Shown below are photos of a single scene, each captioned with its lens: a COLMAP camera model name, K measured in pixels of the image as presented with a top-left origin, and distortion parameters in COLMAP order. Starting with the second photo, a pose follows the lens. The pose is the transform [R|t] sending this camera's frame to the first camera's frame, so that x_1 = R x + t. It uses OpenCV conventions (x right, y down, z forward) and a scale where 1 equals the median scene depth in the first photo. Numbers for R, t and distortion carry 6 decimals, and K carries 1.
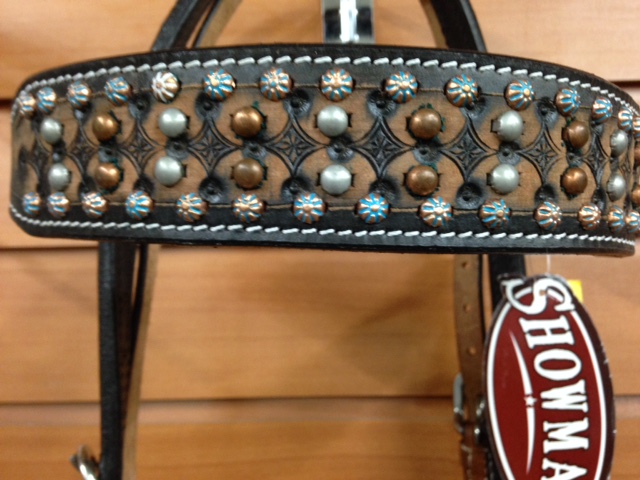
lens RADIAL K [[599.2, 0, 318.5], [0, 599.2, 227.5], [0, 0, 1]] dist [0.135705, -0.220455]
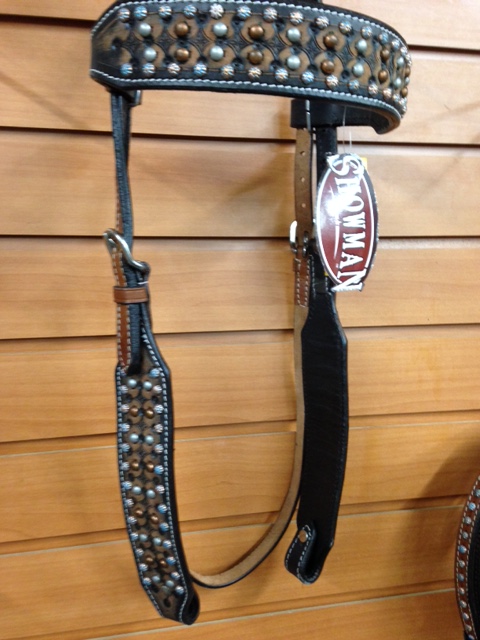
lens RADIAL K [[599.2, 0, 240.0], [0, 599.2, 320.0], [0, 0, 1]] dist [0.135705, -0.220455]
pose [[0.964294, -0.017316, 0.264266, -0.760358], [-0.031049, 0.983586, 0.177746, 0.455034], [-0.263006, -0.179605, 0.947929, -1.267149]]
